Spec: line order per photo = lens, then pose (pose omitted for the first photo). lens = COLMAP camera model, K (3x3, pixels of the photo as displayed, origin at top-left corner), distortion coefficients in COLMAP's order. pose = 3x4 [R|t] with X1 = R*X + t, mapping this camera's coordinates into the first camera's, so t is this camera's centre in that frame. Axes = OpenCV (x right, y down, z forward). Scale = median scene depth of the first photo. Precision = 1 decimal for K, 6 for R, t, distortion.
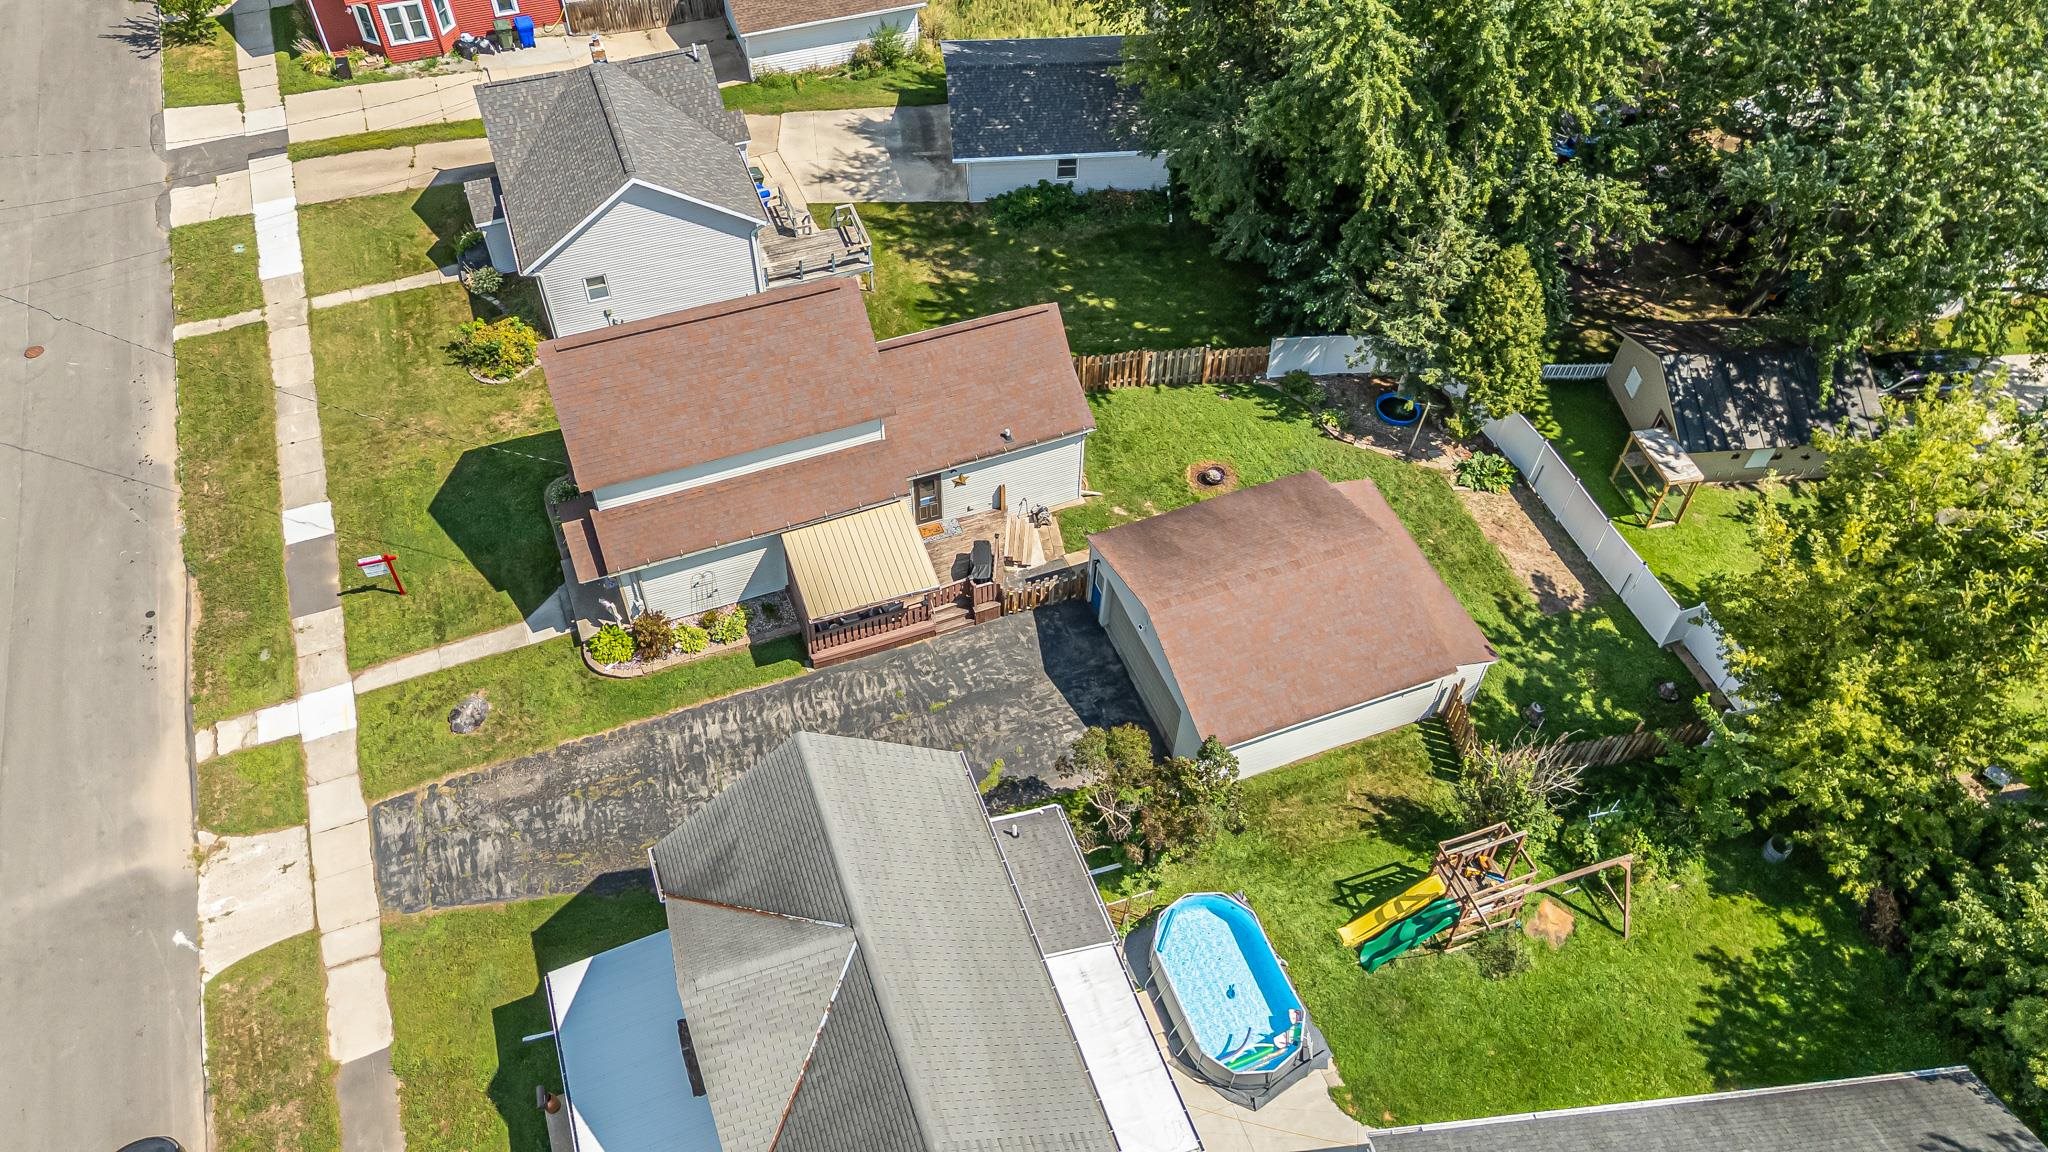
lens RADIAL K [[1506.0, 0, 1024.0], [0, 1506.0, 576.0], [0, 0, 1]] dist [0.098341, -0.118659]
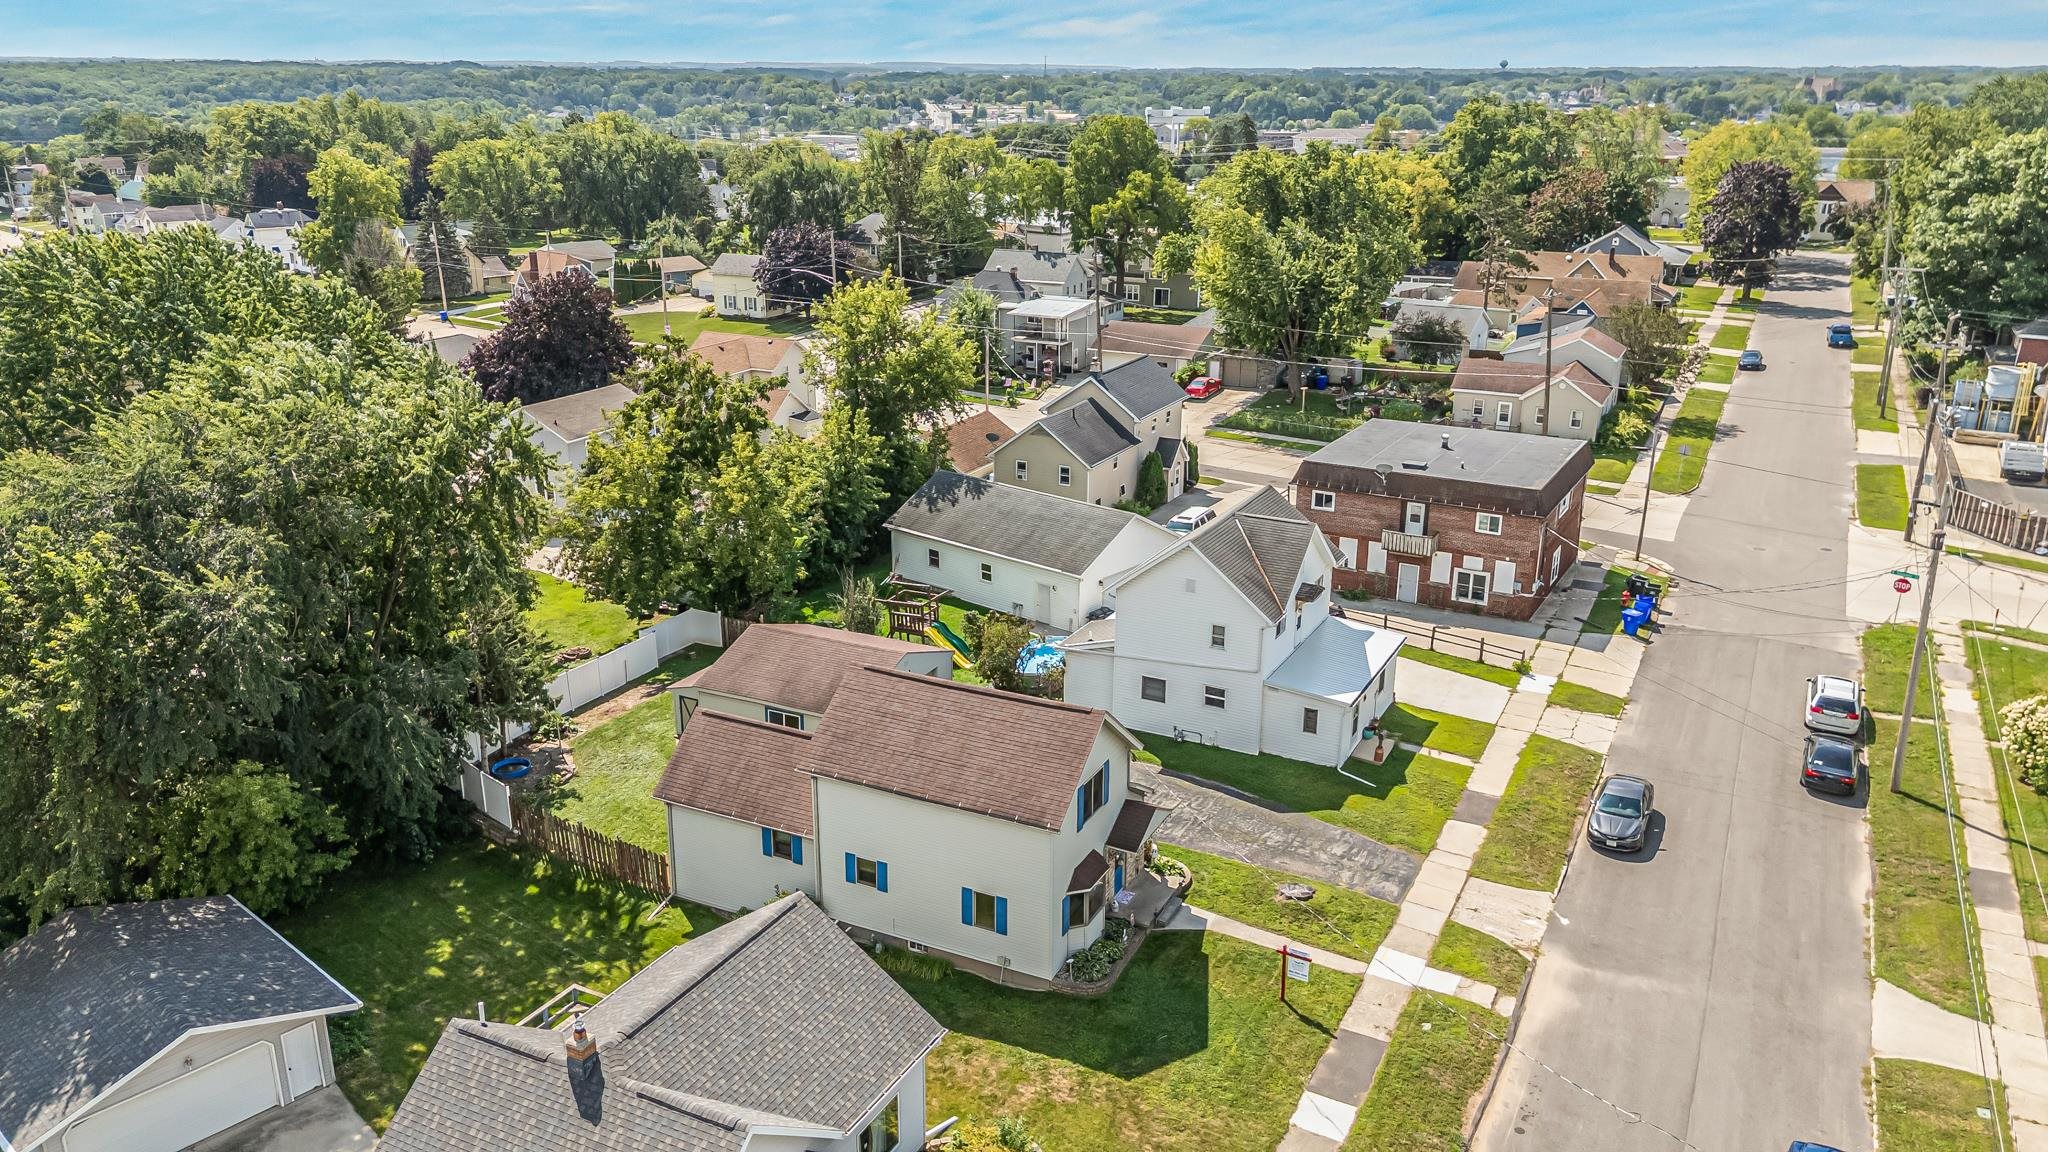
lens RADIAL K [[1506.0, 0, 1024.0], [0, 1506.0, 576.0], [0, 0, 1]] dist [0.098341, -0.118659]
pose [[-0.670139, -0.251992, 0.698150, -0.939439], [0.560445, 0.444902, 0.698544, -0.914169], [-0.486635, 0.859397, -0.156918, 1.035024]]
